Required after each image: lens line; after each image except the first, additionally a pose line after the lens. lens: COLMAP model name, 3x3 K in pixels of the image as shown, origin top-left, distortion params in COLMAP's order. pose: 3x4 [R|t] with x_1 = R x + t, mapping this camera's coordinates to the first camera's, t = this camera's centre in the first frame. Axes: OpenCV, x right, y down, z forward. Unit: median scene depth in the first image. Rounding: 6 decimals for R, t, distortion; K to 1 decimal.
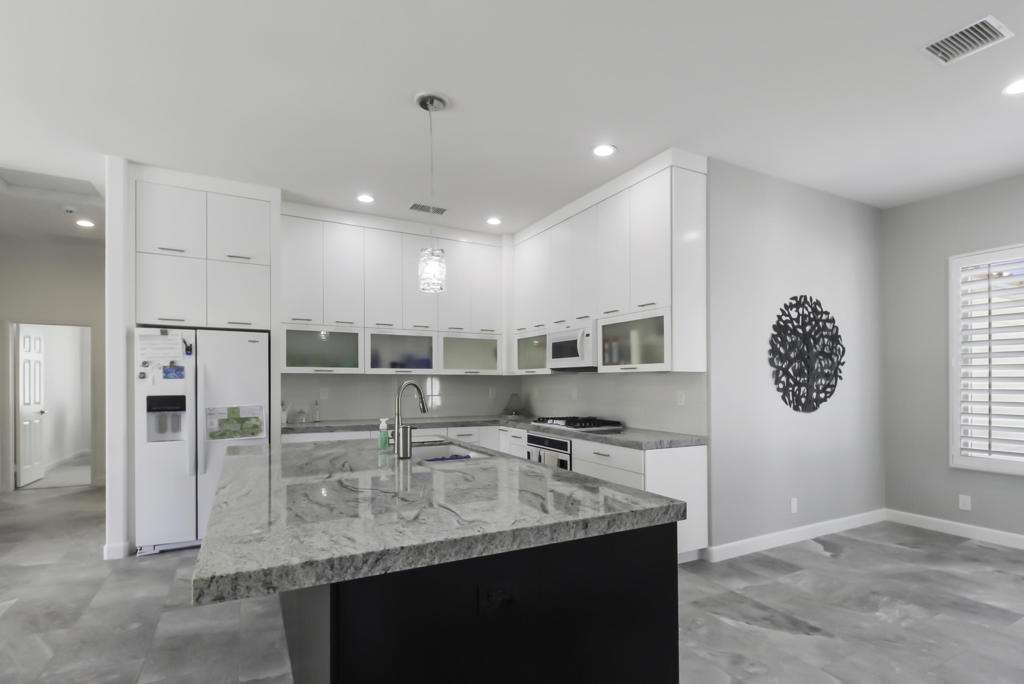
lens RADIAL K [[501.1, 0, 524.8], [0, 501.1, 383.0], [0, 0, 1]] dist [0.002808, -0.000589]
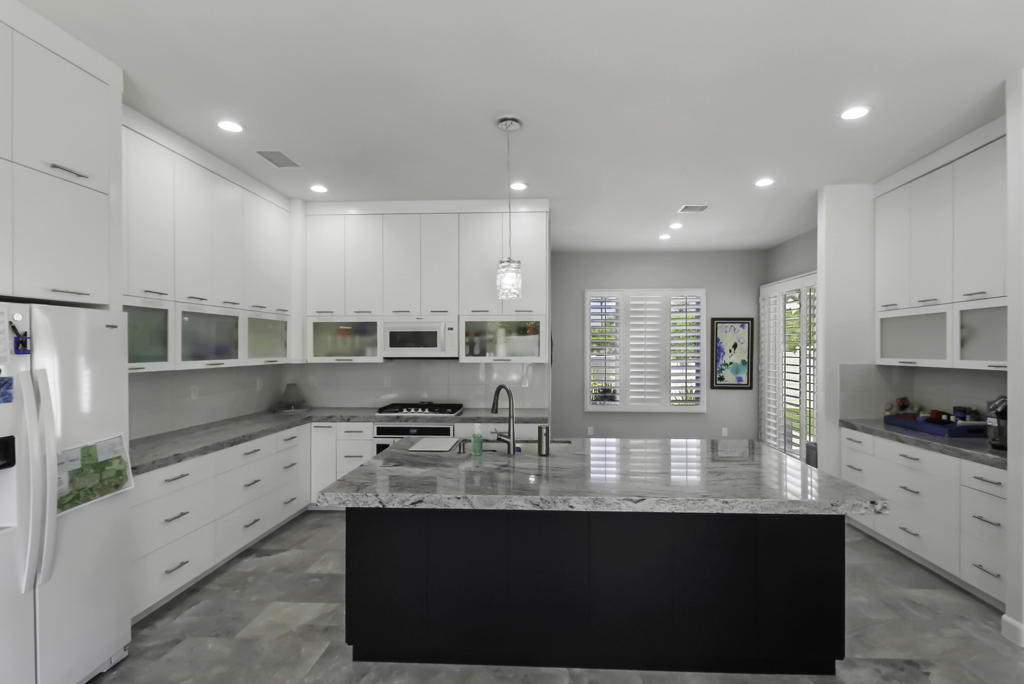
lens RADIAL K [[501.1, 0, 522.0], [0, 501.1, 346.9], [0, 0, 1]] dist [0.002808, -0.000589]
pose [[0.534200, -0.000939, 0.845358, -0.715561], [0.003926, 0.999991, -0.001369, -0.052202], [-0.845349, 0.004050, 0.534199, 0.269430]]
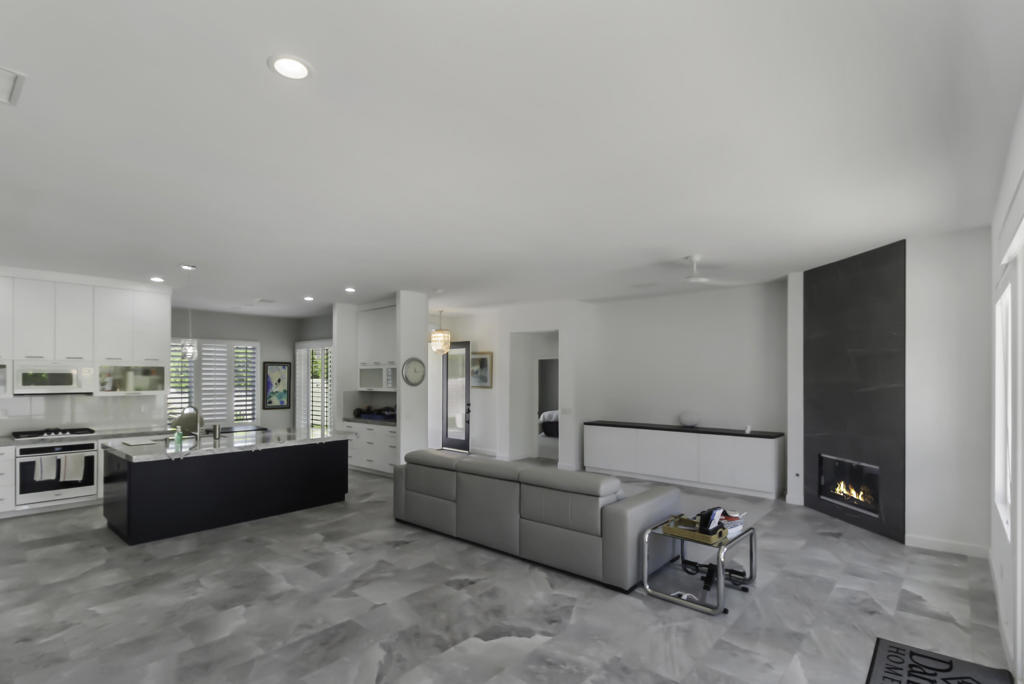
lens RADIAL K [[501.1, 0, 515.0], [0, 501.1, 378.7], [0, 0, 1]] dist [0.002808, -0.000589]
pose [[-0.342290, -0.006984, 0.939568, -1.688406], [0.001765, 0.999966, 0.008076, -0.081925], [-0.939593, 0.004423, -0.342266, 0.308351]]
